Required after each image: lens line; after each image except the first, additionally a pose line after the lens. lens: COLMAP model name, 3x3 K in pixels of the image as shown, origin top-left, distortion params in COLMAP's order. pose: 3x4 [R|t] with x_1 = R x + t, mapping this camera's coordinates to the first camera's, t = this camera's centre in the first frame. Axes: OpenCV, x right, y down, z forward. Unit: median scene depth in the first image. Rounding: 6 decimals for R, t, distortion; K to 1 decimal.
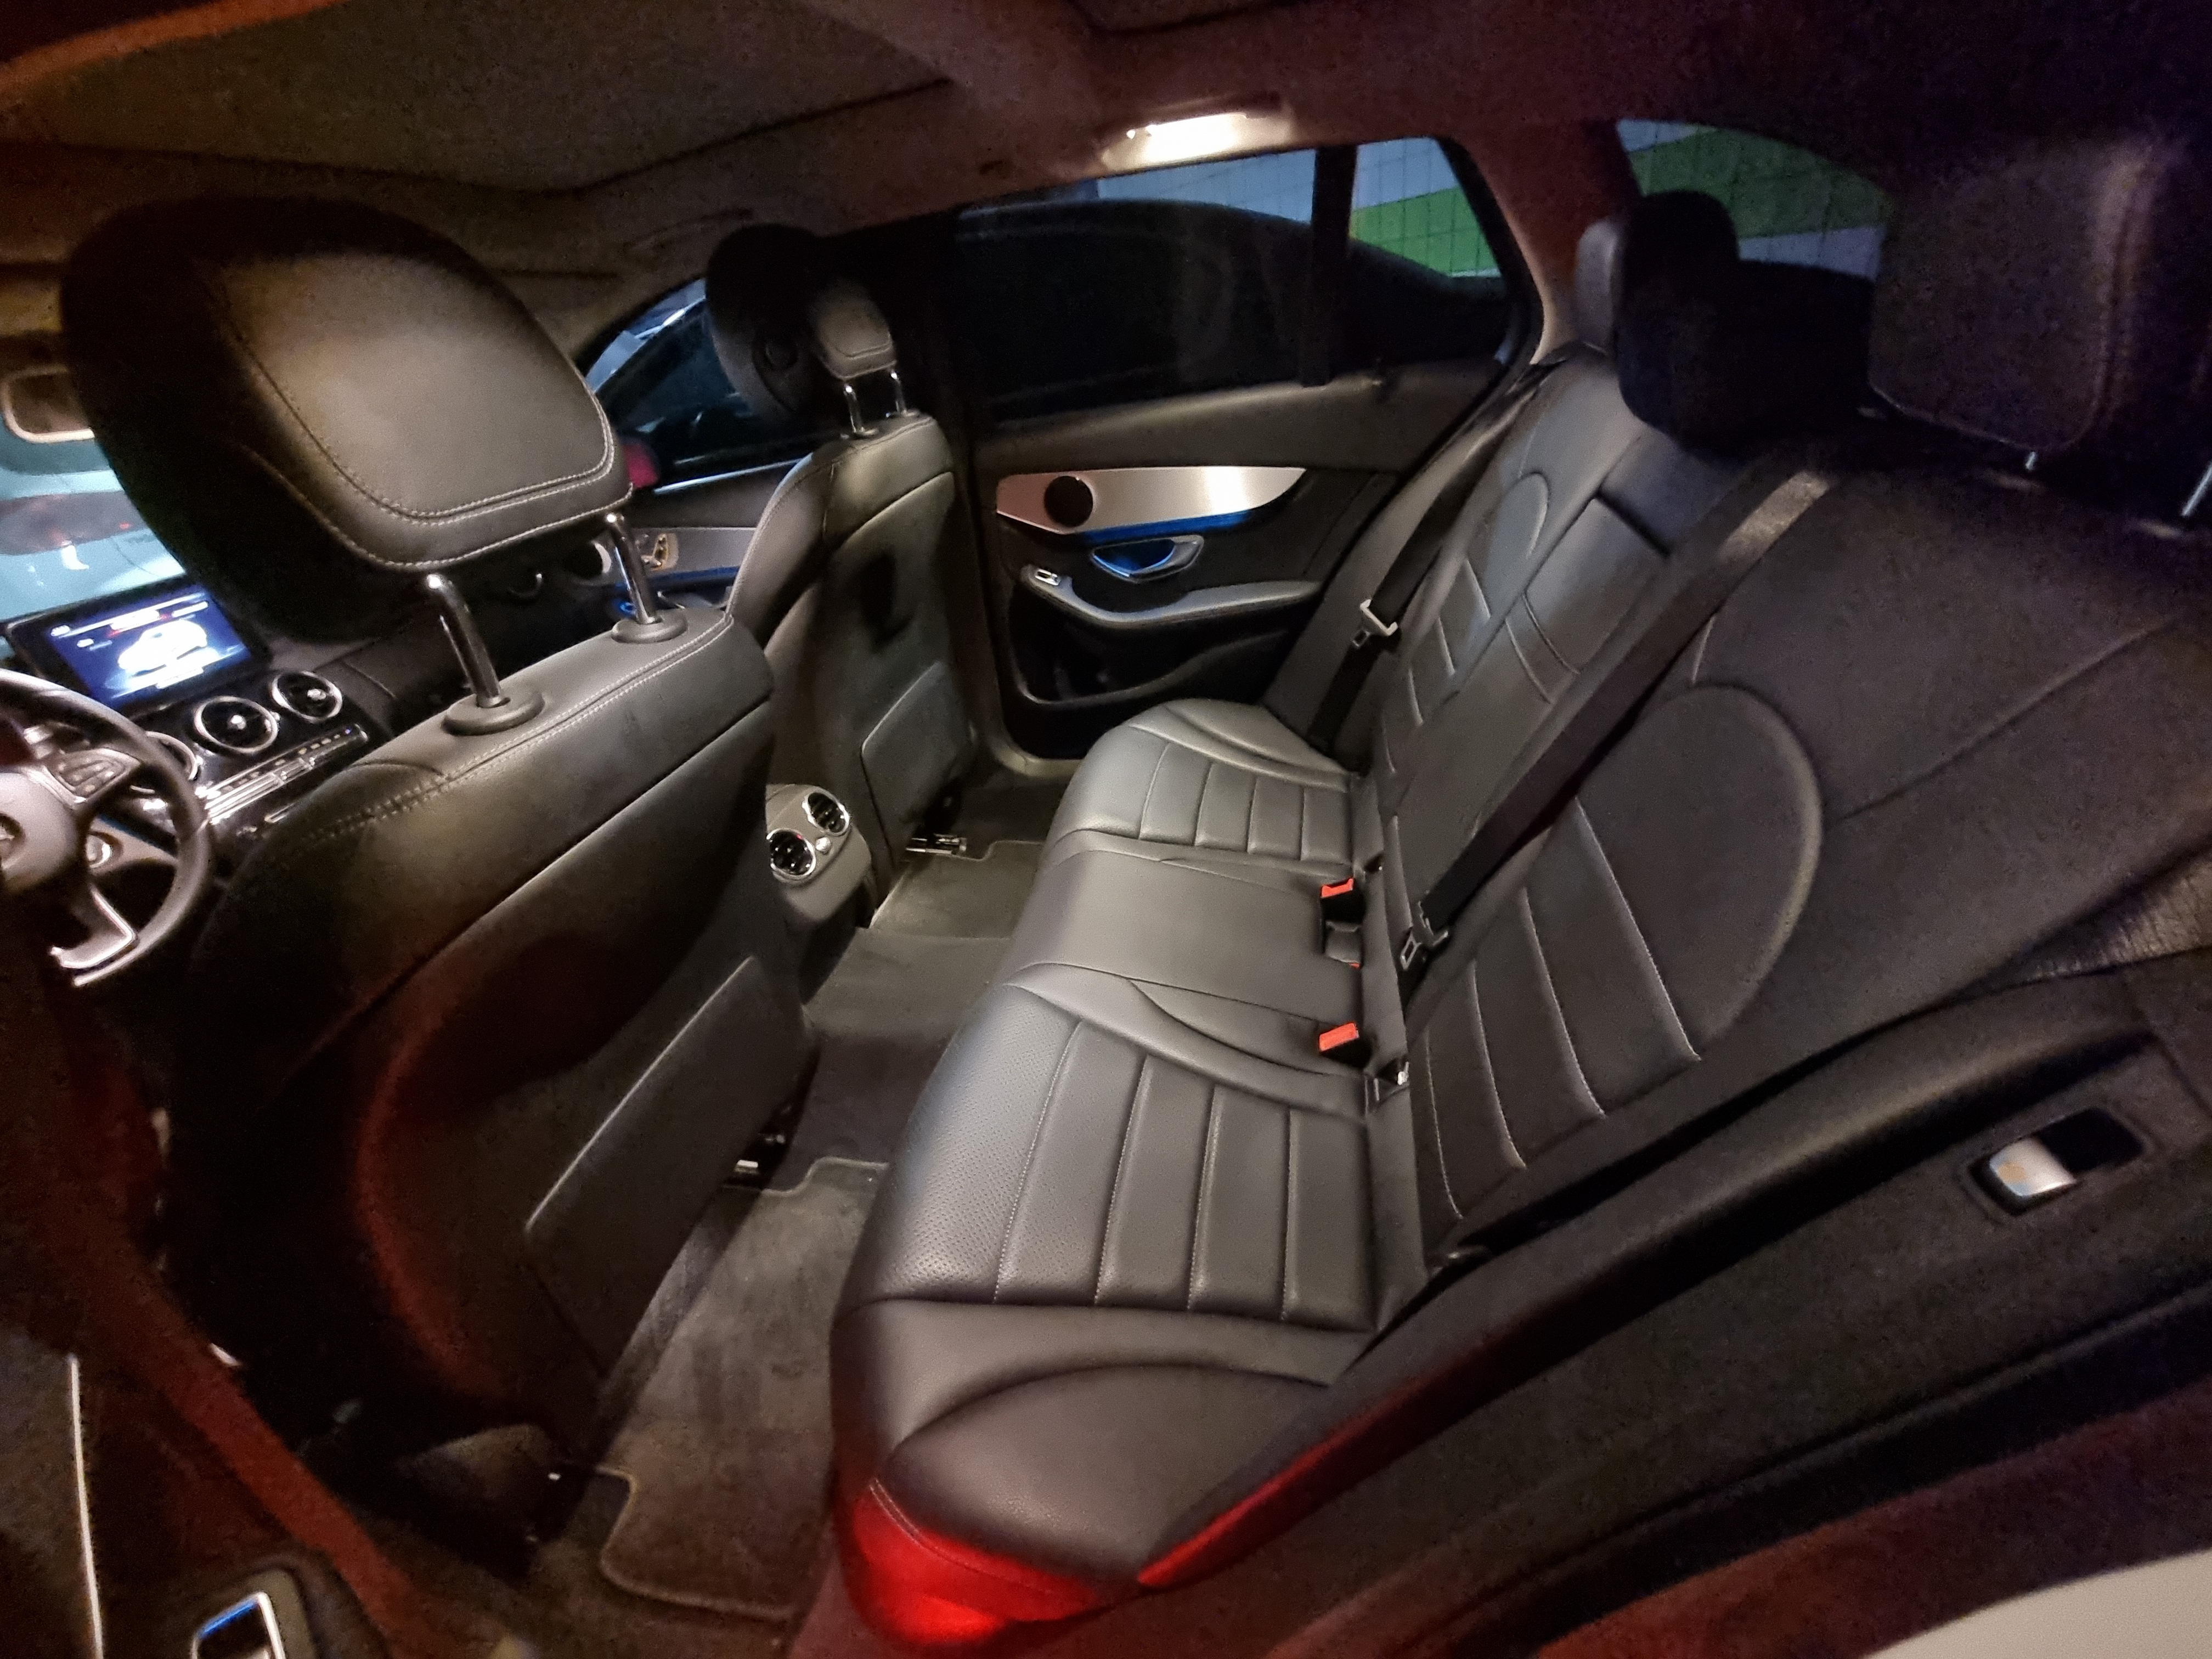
lens RADIAL K [[900.6, 0, 1106.8], [0, 900.6, 834.3], [0, 0, 1]] dist [-0.000547, 0.000251]
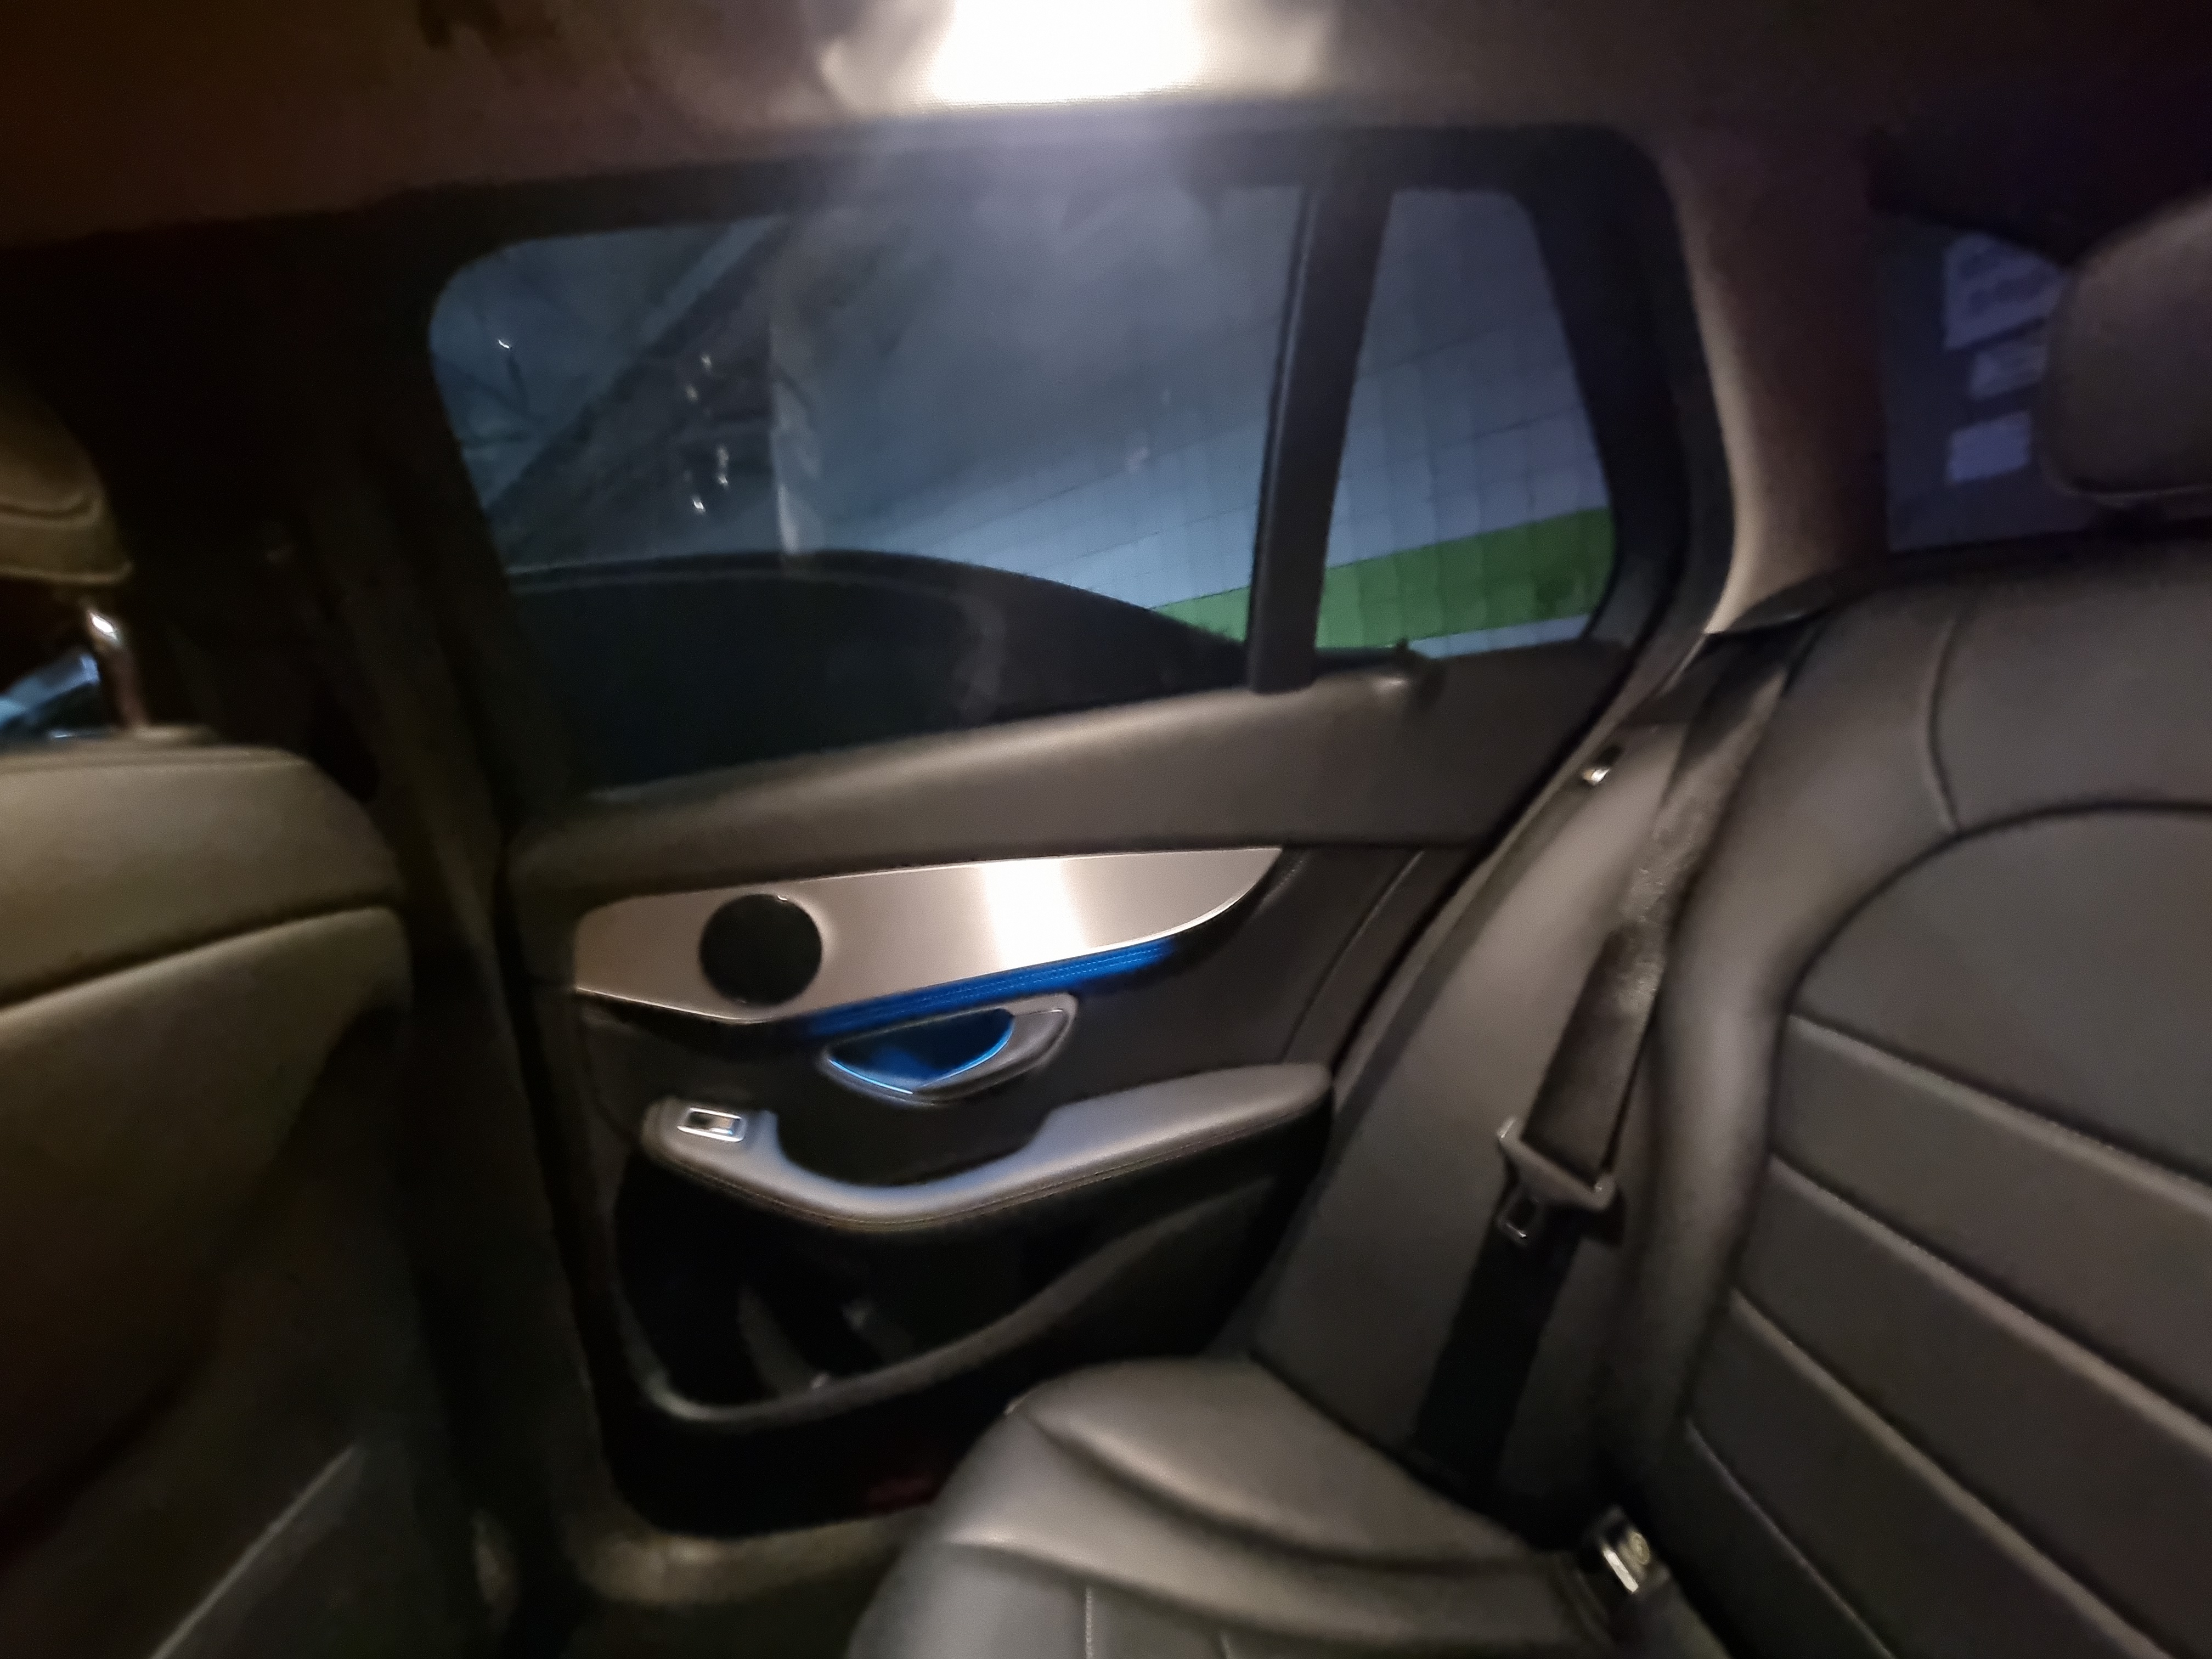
lens RADIAL K [[900.6, 0, 1085.0], [0, 900.6, 837.6], [0, 0, 1]] dist [-0.000547, 0.000251]
pose [[0.955223, -0.047148, 0.292105, -0.017843], [0.164505, 0.905204, -0.391848, -0.220302], [-0.245939, 0.422355, 0.872428, 0.555724]]
